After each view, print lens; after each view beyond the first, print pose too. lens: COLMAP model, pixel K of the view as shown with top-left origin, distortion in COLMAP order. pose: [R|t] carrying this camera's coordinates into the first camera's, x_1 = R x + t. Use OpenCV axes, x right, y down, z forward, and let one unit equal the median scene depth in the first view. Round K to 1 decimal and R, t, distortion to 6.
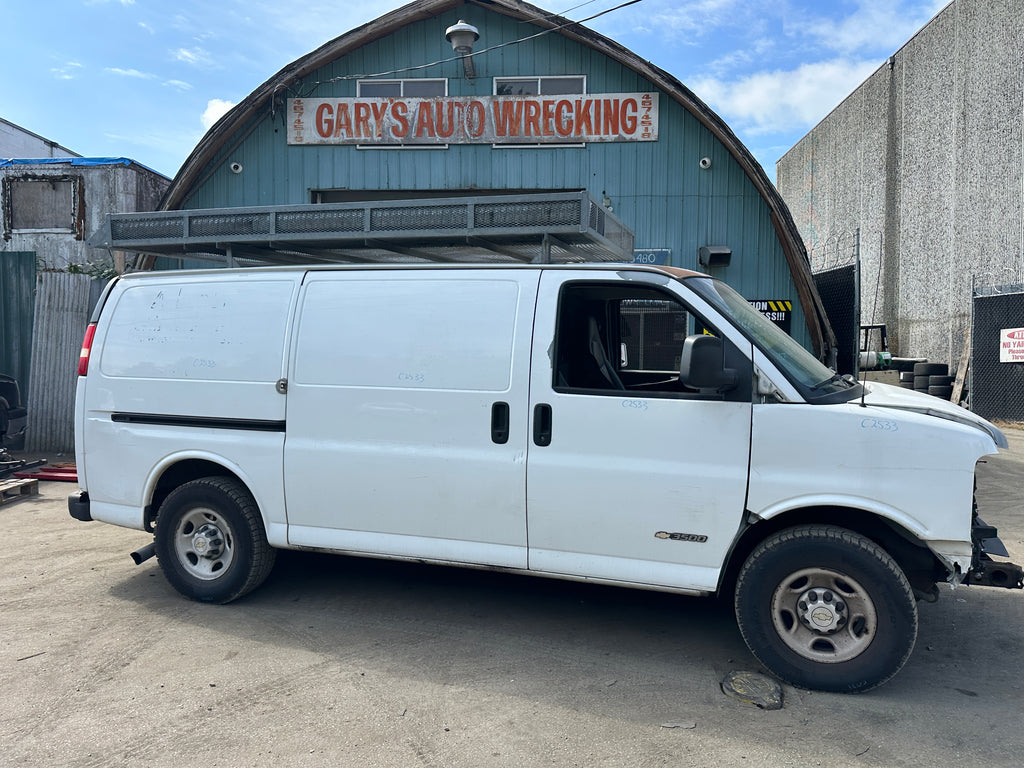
lens RADIAL K [[722.0, 0, 517.8], [0, 722.0, 382.2], [0, 0, 1]] dist [0.048333, -0.063376]
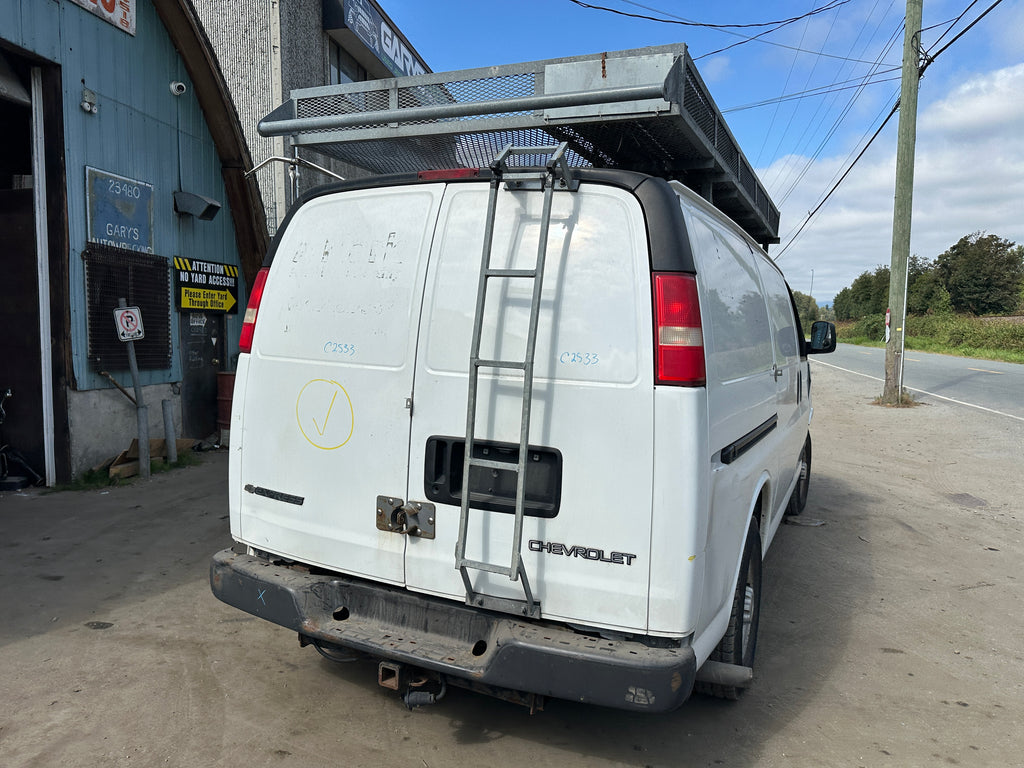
lens RADIAL K [[723.5, 0, 518.3], [0, 723.5, 376.3], [0, 0, 1]] dist [0.007003, -0.006932]
pose [[0.120824, -0.070889, 0.990139, -0.525412], [0.023059, 0.997378, 0.068594, -0.024828], [-0.992406, 0.014544, 0.122142, 0.521497]]
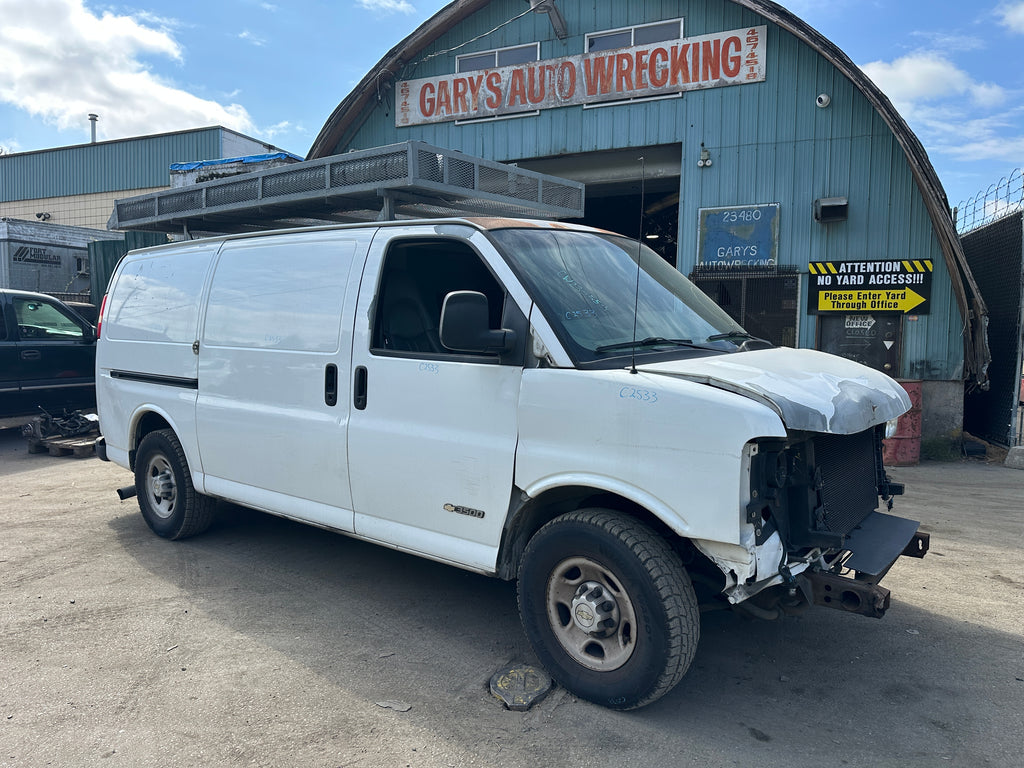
lens RADIAL K [[726.4, 0, 505.4], [0, 726.4, 379.5], [0, 0, 1]] dist [0.032000, -0.043176]
pose [[0.936482, 0.024227, -0.349879, 0.216178], [-0.014731, 0.999448, 0.029775, 0.006260], [0.350407, -0.022730, 0.936322, 0.056852]]
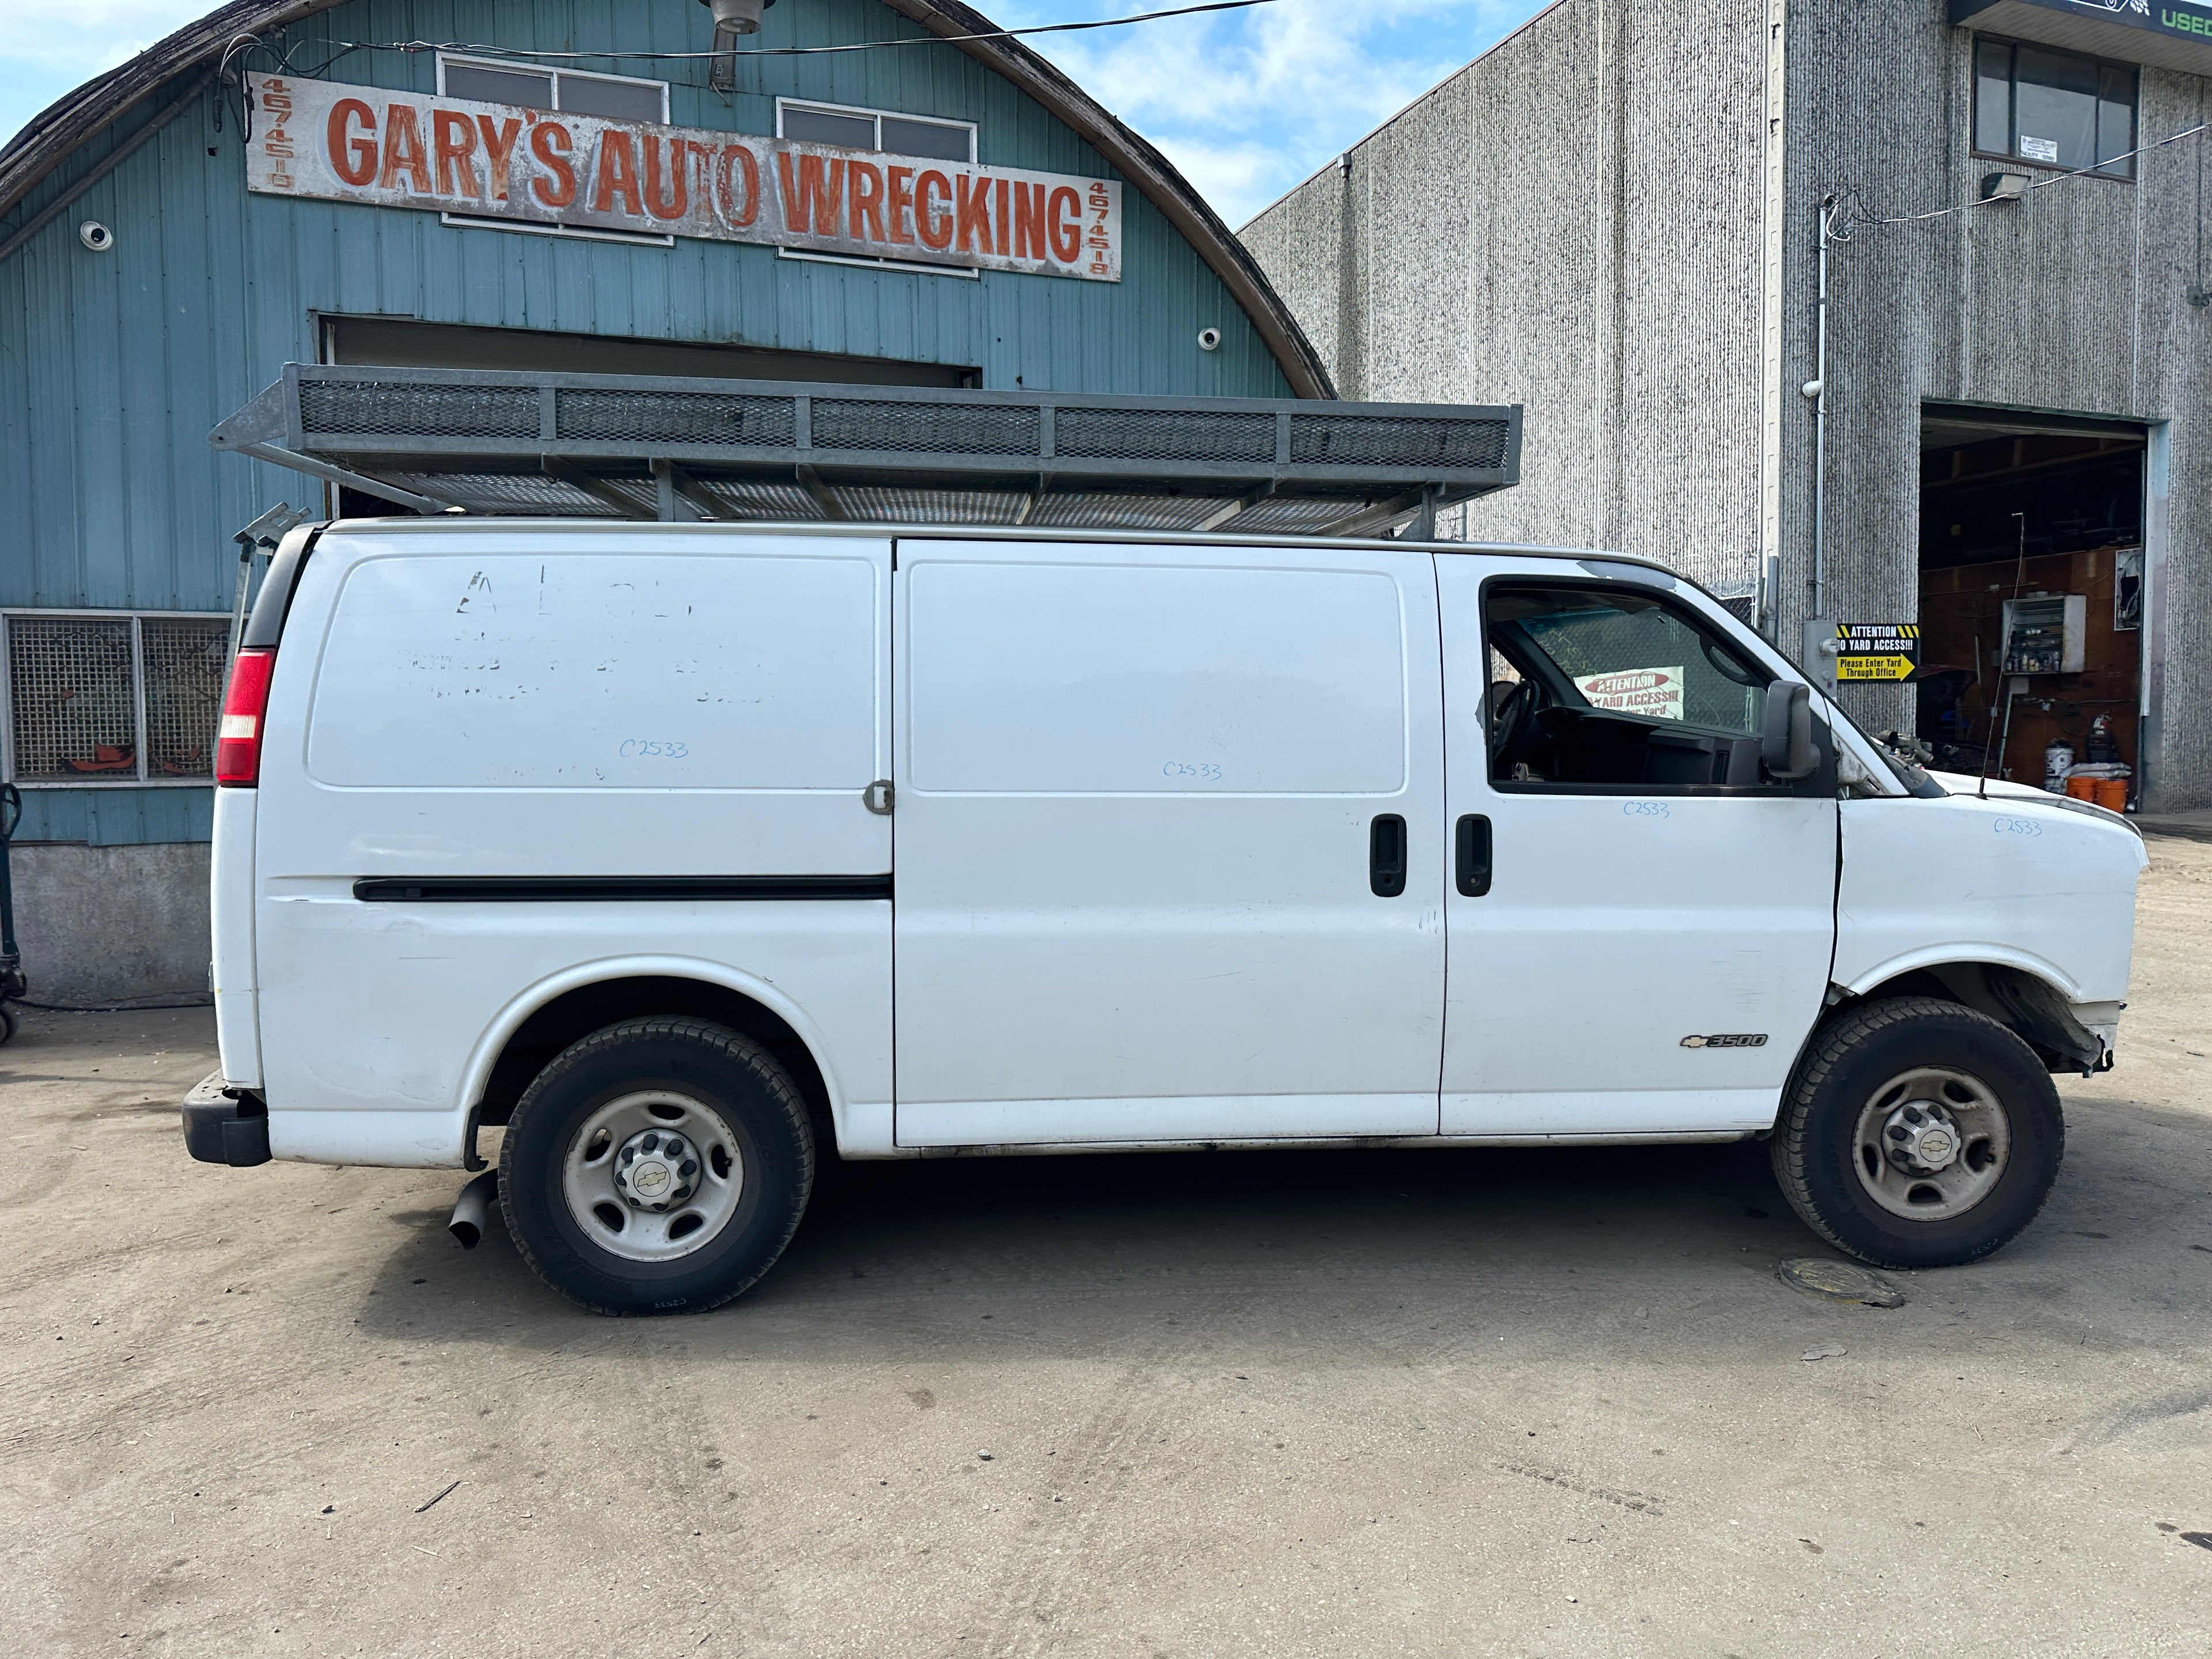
lens RADIAL K [[1563.4, 0, 1119.6], [0, 1563.4, 833.0], [0, 0, 1]] dist [0.020211, -0.025828]
pose [[0.912002, -0.038517, 0.408373, -0.252610], [0.025123, 0.998957, 0.038115, -0.002251], [-0.409415, -0.024502, 0.912019, 0.030537]]
